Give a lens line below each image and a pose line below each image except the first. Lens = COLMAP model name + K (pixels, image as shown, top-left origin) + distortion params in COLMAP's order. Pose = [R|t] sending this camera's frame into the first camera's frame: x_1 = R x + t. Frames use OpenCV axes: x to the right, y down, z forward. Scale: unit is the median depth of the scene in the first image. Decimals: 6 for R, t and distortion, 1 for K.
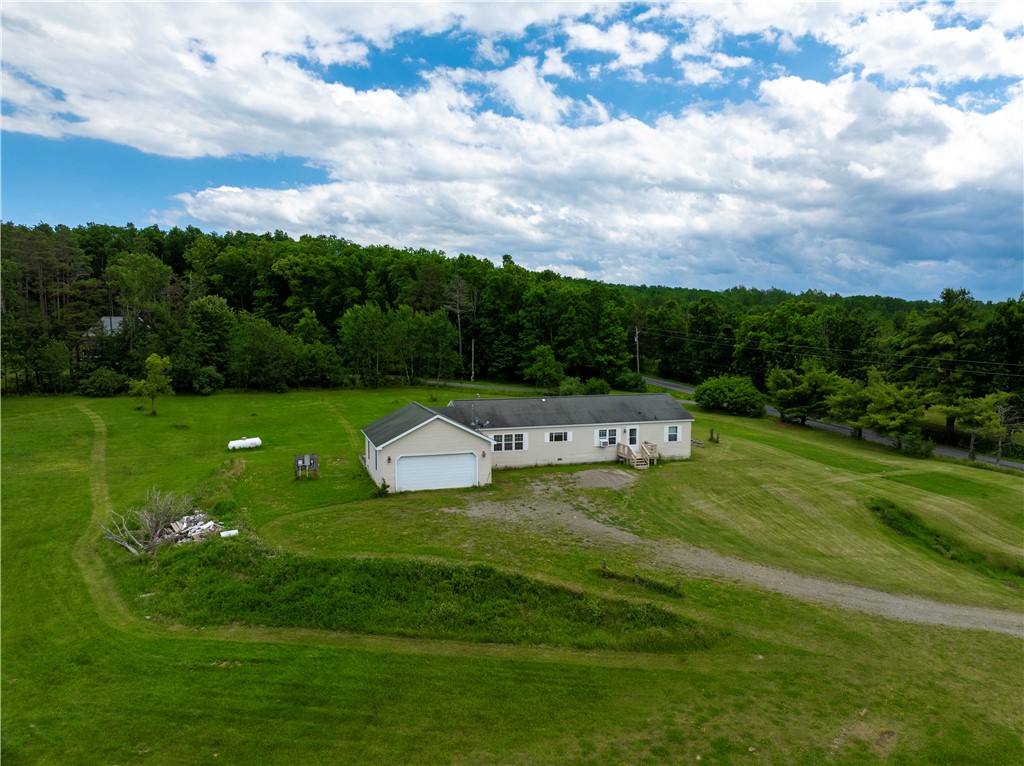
lens RADIAL K [[714.4, 0, 519.5], [0, 714.4, 382.5], [0, 0, 1]] dist [-0.040146, -0.003205]
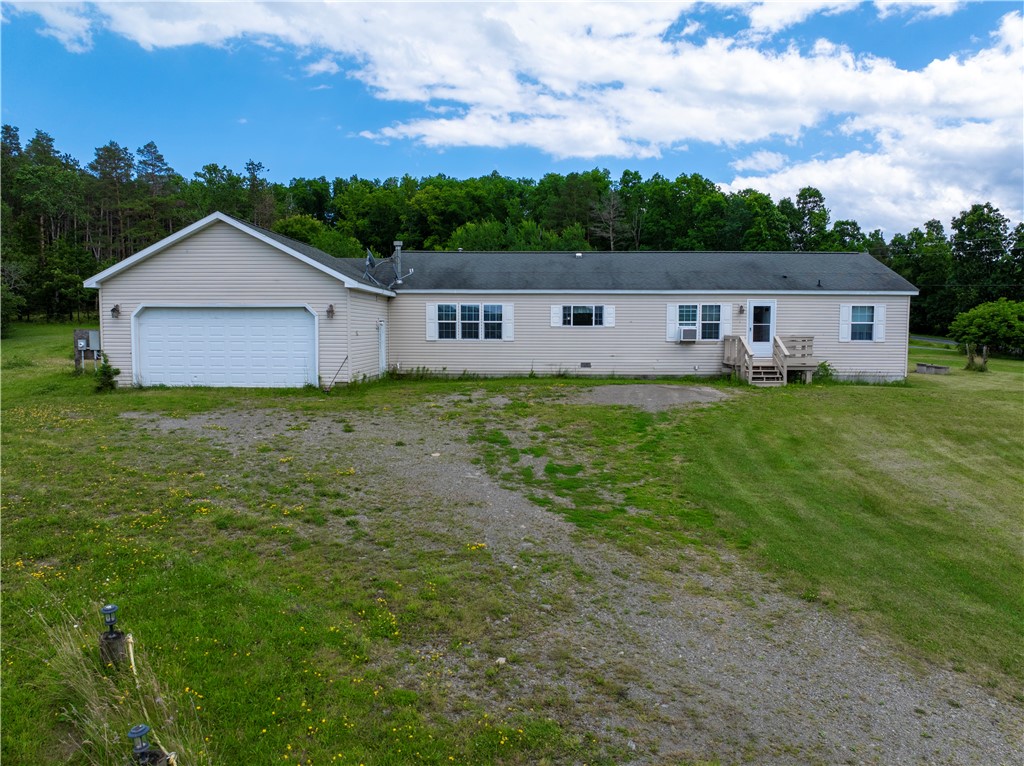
lens RADIAL K [[714.4, 0, 519.5], [0, 714.4, 382.5], [0, 0, 1]] dist [-0.040146, -0.003205]
pose [[0.942112, 0.026179, -0.334275, 0.170280], [-0.026610, 0.999640, 0.003290, 0.117934], [0.334241, 0.005796, 0.942470, 0.542509]]
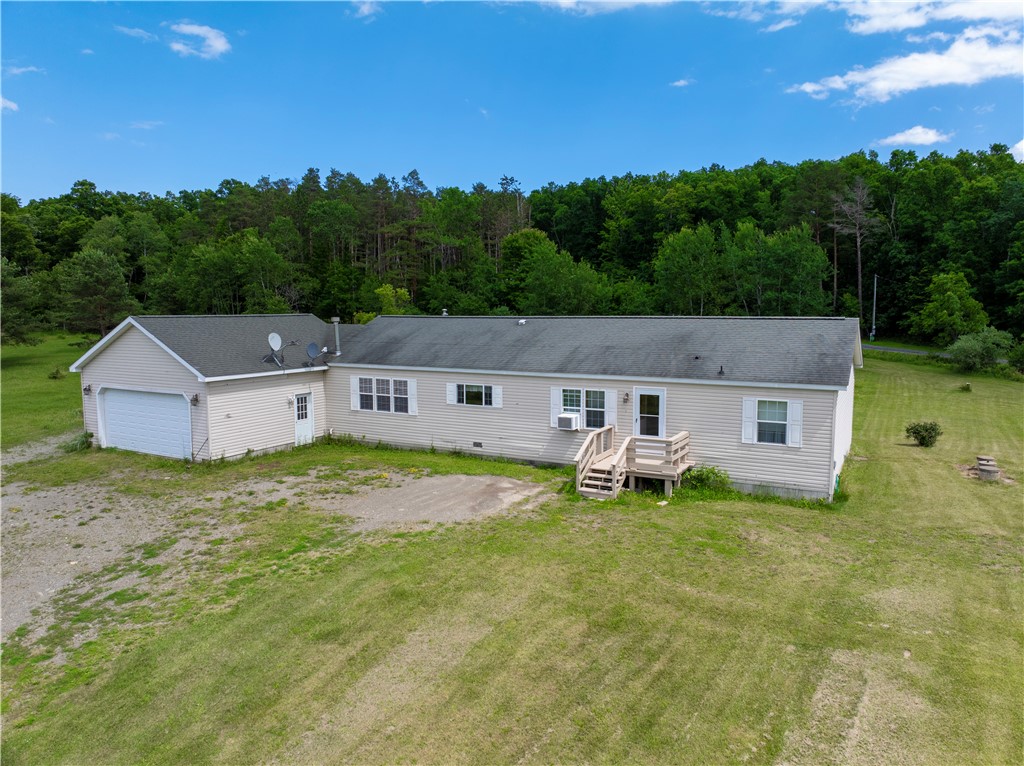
lens RADIAL K [[716.1, 0, 518.7], [0, 716.1, 381.3], [0, 0, 1]] dist [-0.036391, 0.002231]
pose [[0.679172, 0.071104, -0.730527, 0.402223], [-0.051791, 0.997458, 0.048935, 0.043296], [0.732150, 0.004600, 0.681128, 0.702417]]
